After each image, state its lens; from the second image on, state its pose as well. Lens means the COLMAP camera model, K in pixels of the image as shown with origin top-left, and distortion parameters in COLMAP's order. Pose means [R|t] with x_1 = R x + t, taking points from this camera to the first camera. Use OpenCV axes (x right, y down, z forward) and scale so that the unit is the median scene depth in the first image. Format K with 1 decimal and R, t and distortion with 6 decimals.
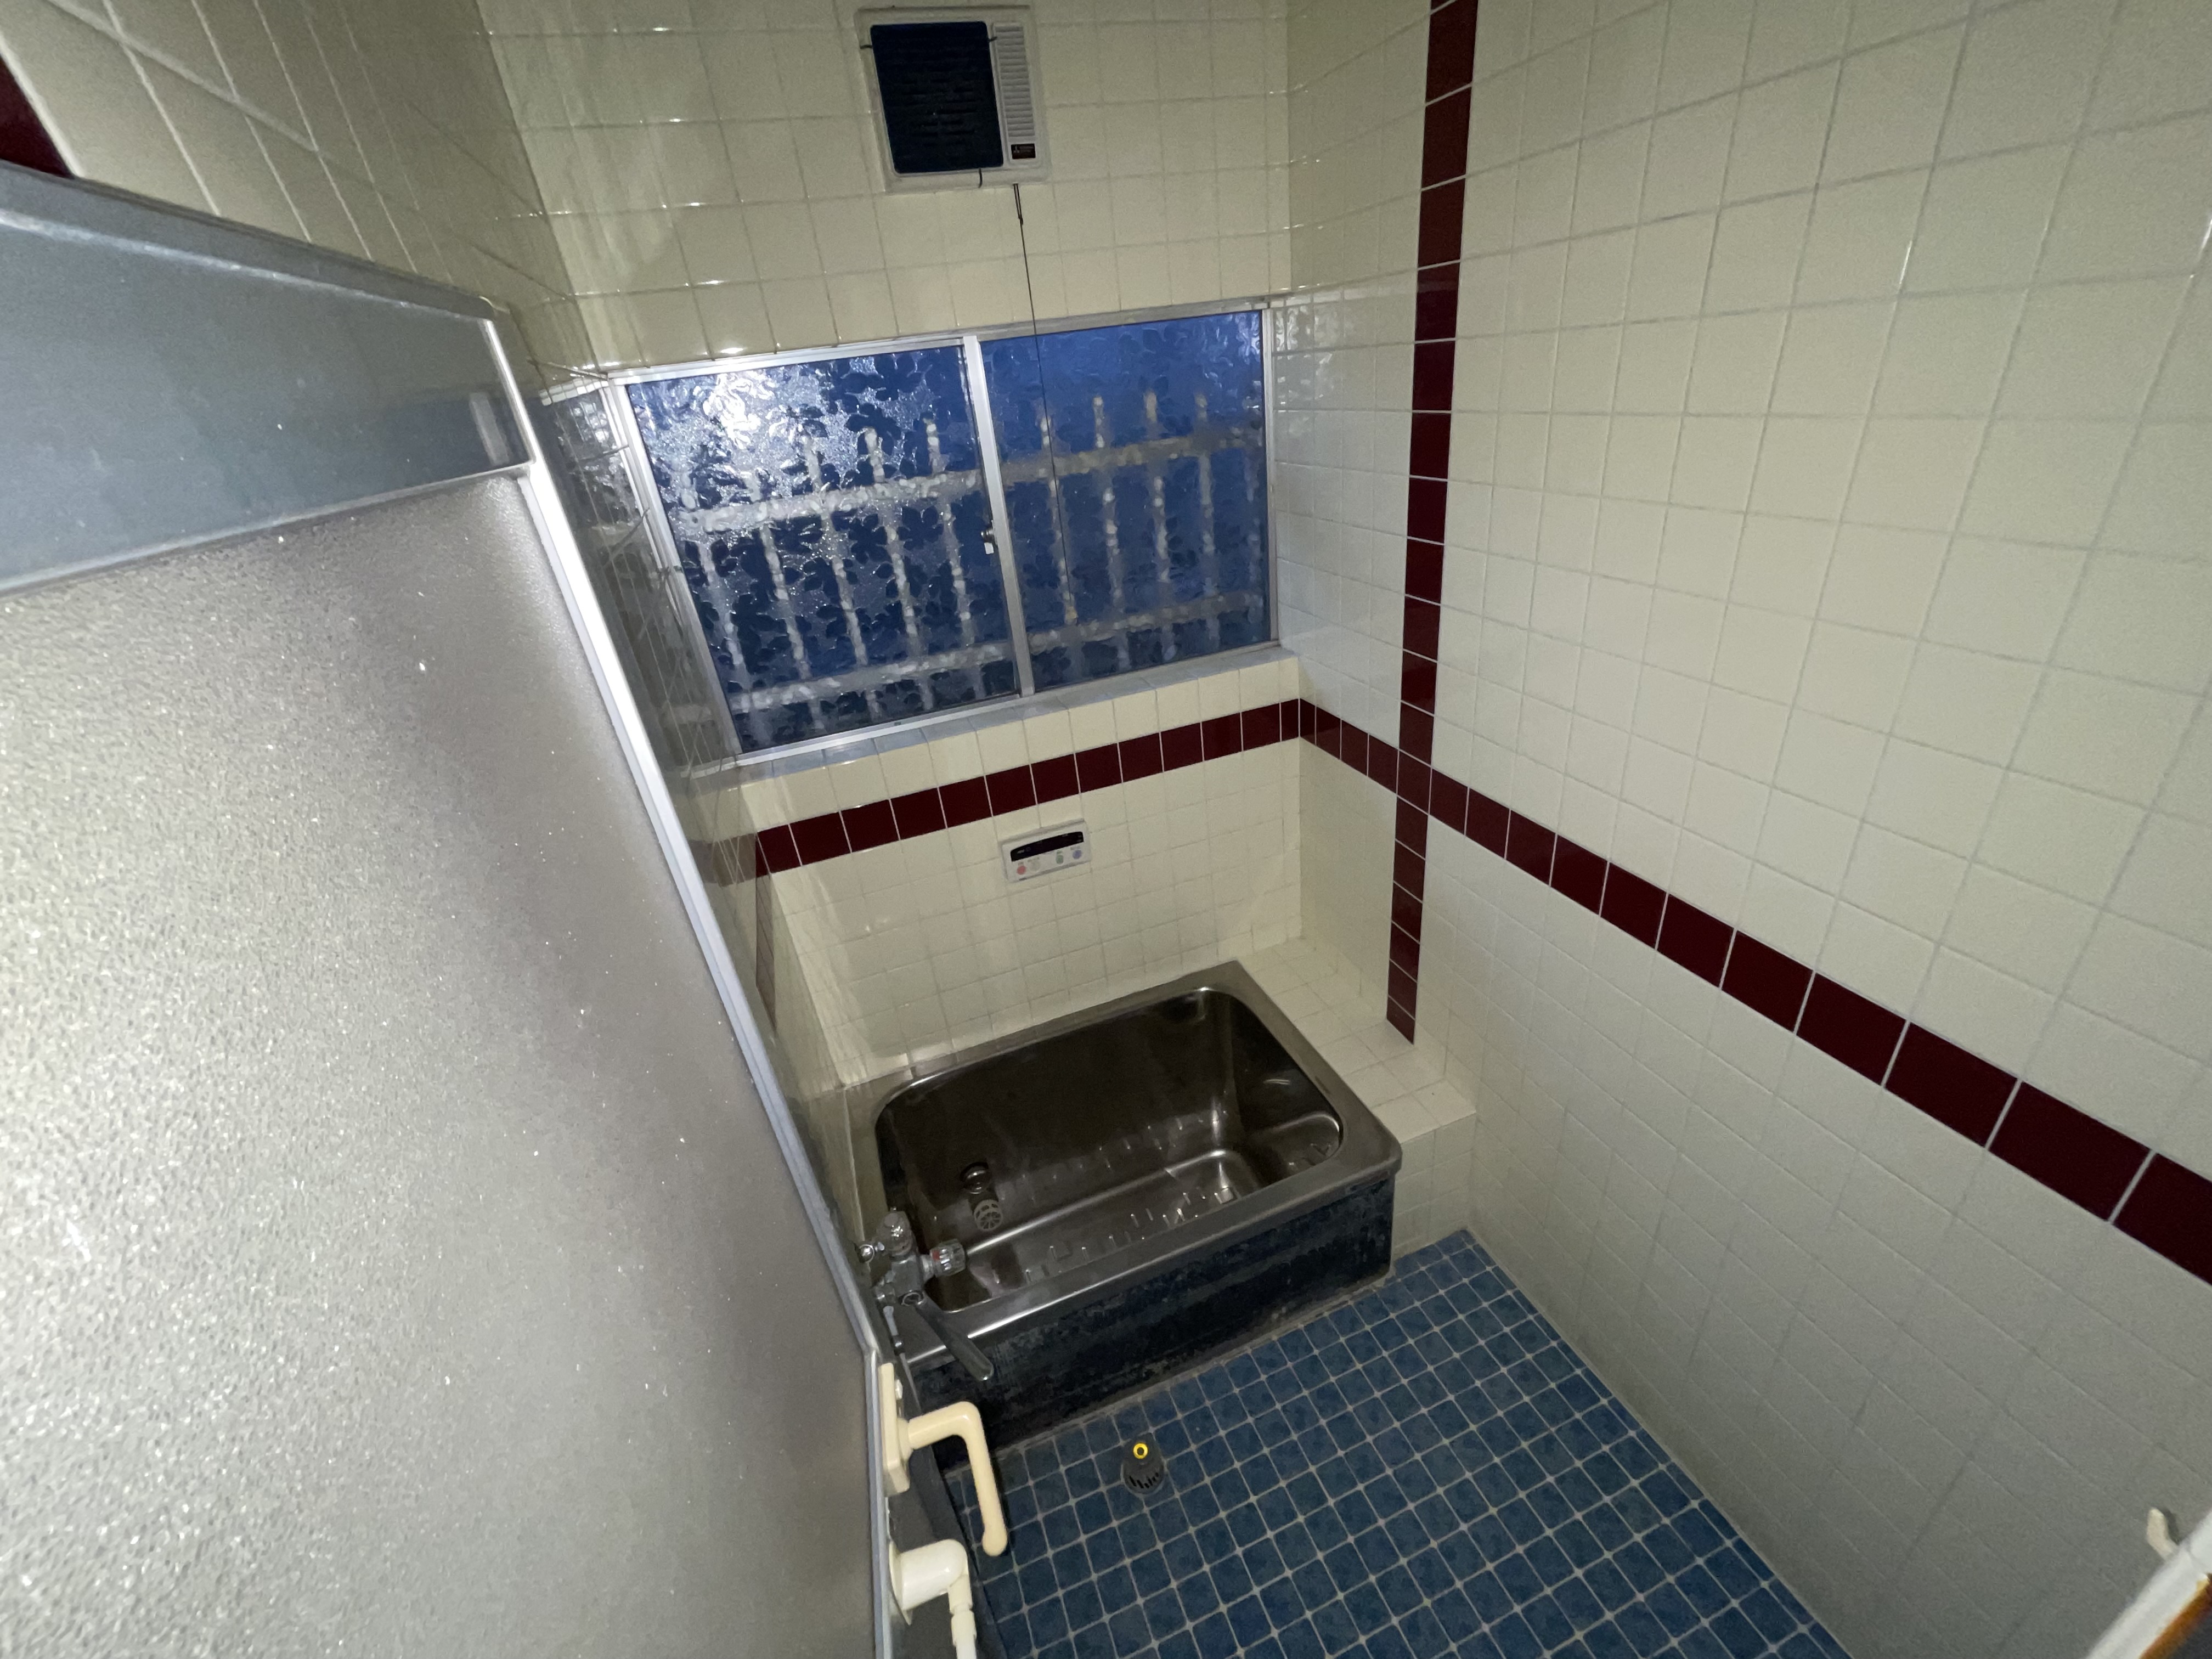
lens RADIAL K [[893.1, 0, 1115.2], [0, 893.1, 827.6], [0, 0, 1]] dist [-0.000711, -0.013363]
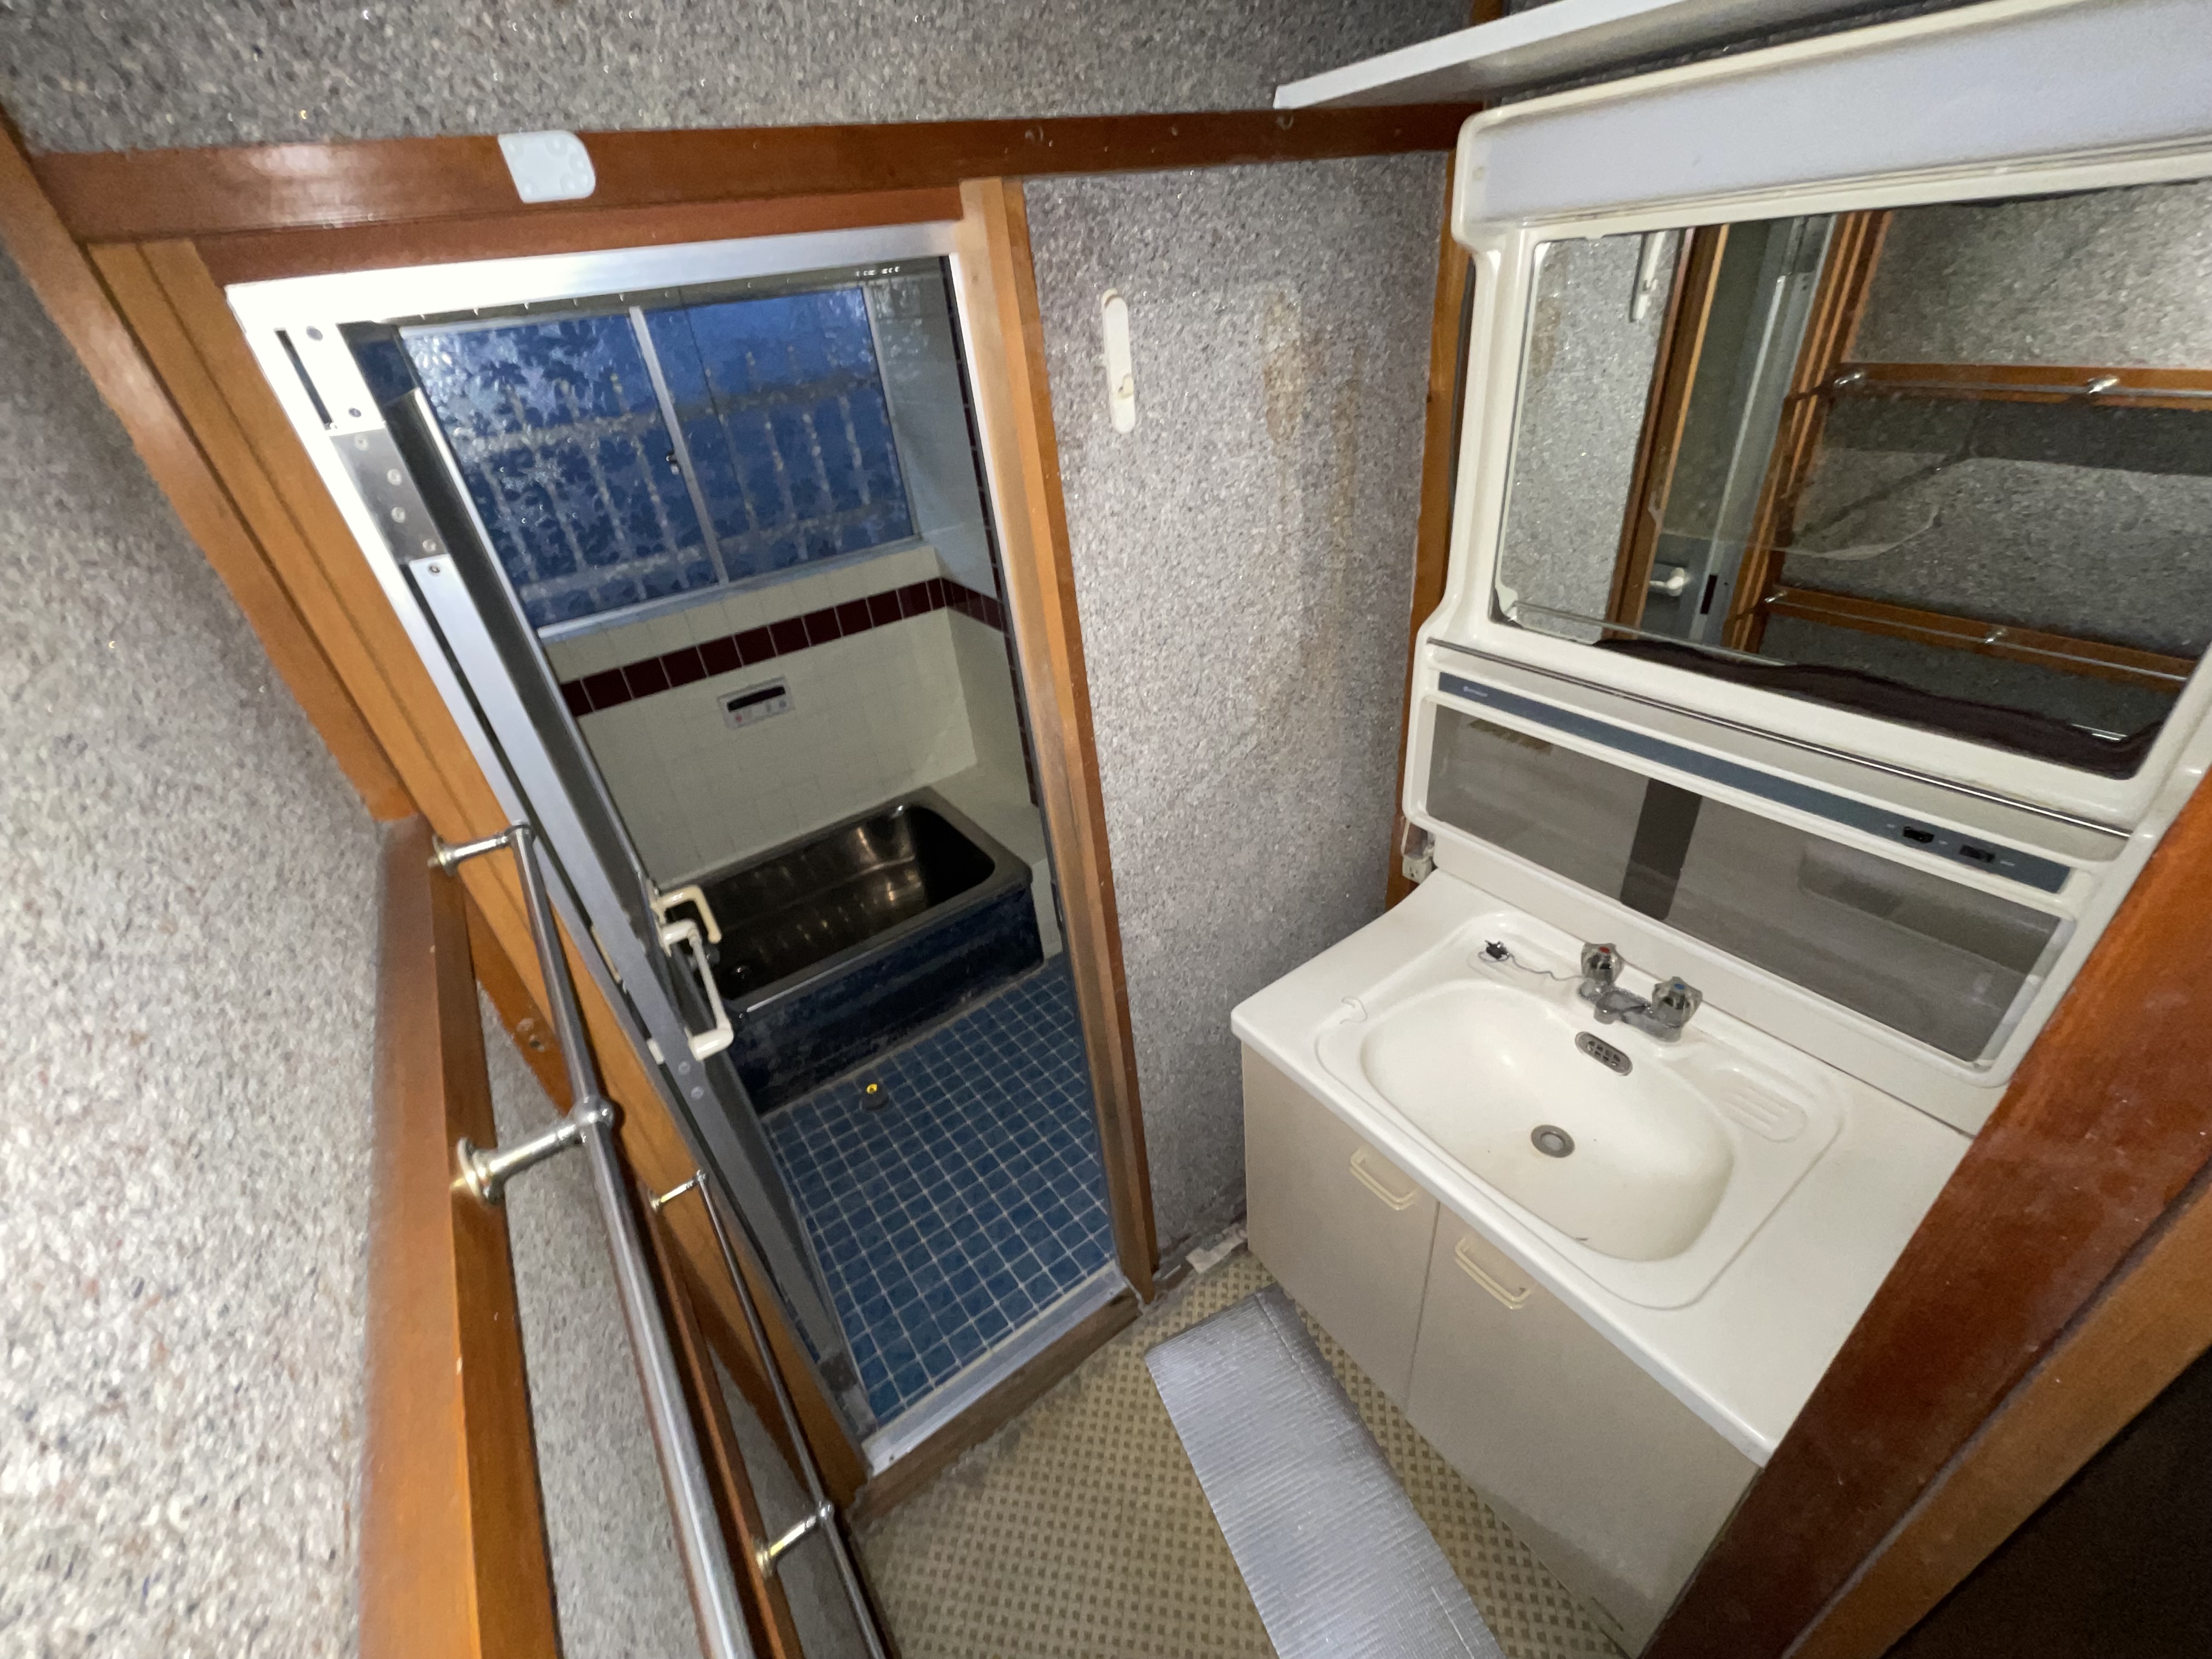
lens RADIAL K [[893.1, 0, 1115.2], [0, 893.1, 827.6], [0, 0, 1]] dist [-0.000711, -0.013363]
pose [[0.964953, -0.127019, 0.229636, 0.114903], [0.117360, 0.991549, 0.055300, 0.211690], [-0.234719, -0.026411, 0.971704, -0.437752]]
